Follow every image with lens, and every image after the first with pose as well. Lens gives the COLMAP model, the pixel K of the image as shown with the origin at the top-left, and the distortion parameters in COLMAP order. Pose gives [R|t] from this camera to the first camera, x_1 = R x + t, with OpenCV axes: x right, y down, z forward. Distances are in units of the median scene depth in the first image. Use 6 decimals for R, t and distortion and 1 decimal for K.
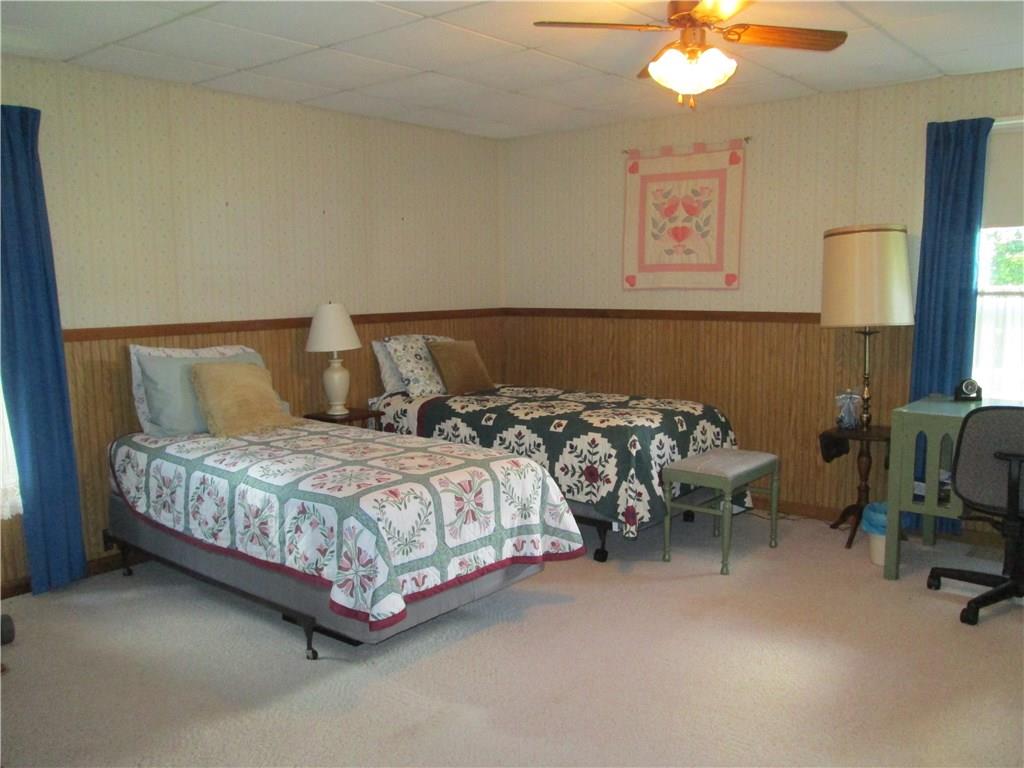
lens RADIAL K [[860.1, 0, 516.7], [0, 860.1, 389.4], [0, 0, 1]] dist [-0.039187, 0.019285]
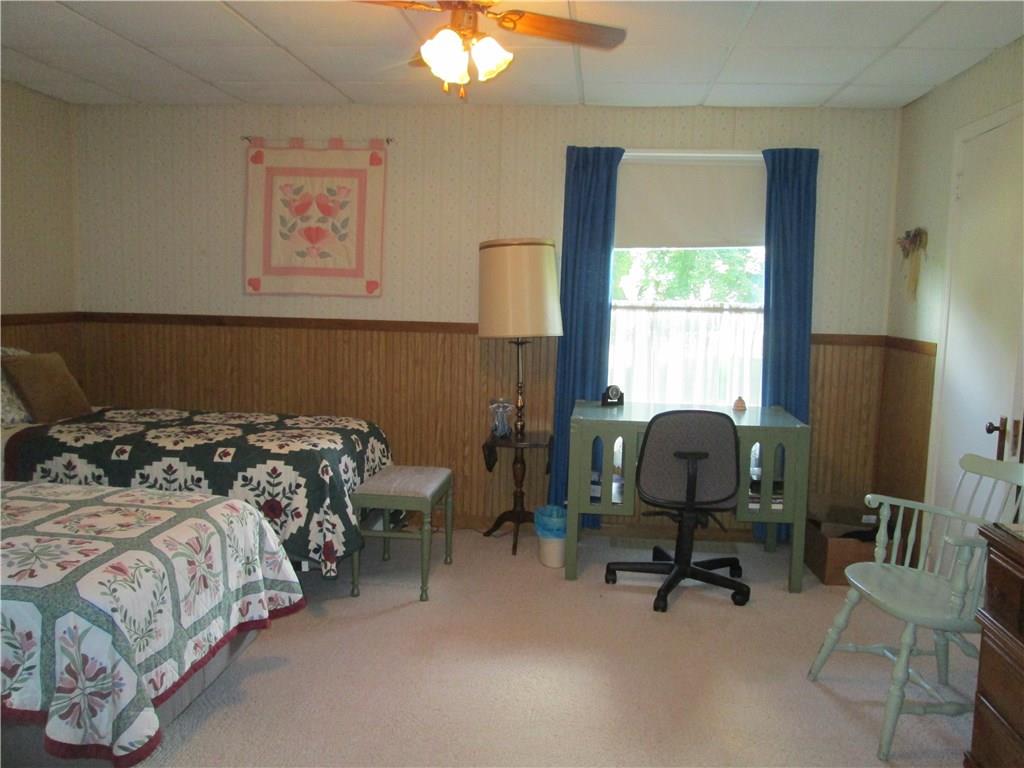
lens RADIAL K [[860.1, 0, 516.7], [0, 860.1, 389.4], [0, 0, 1]] dist [-0.039187, 0.019285]
pose [[0.830697, -0.030681, 0.555878, -0.182301], [0.034938, 0.999385, 0.002948, -0.014429], [-0.555627, 0.016972, 0.831258, 0.151984]]
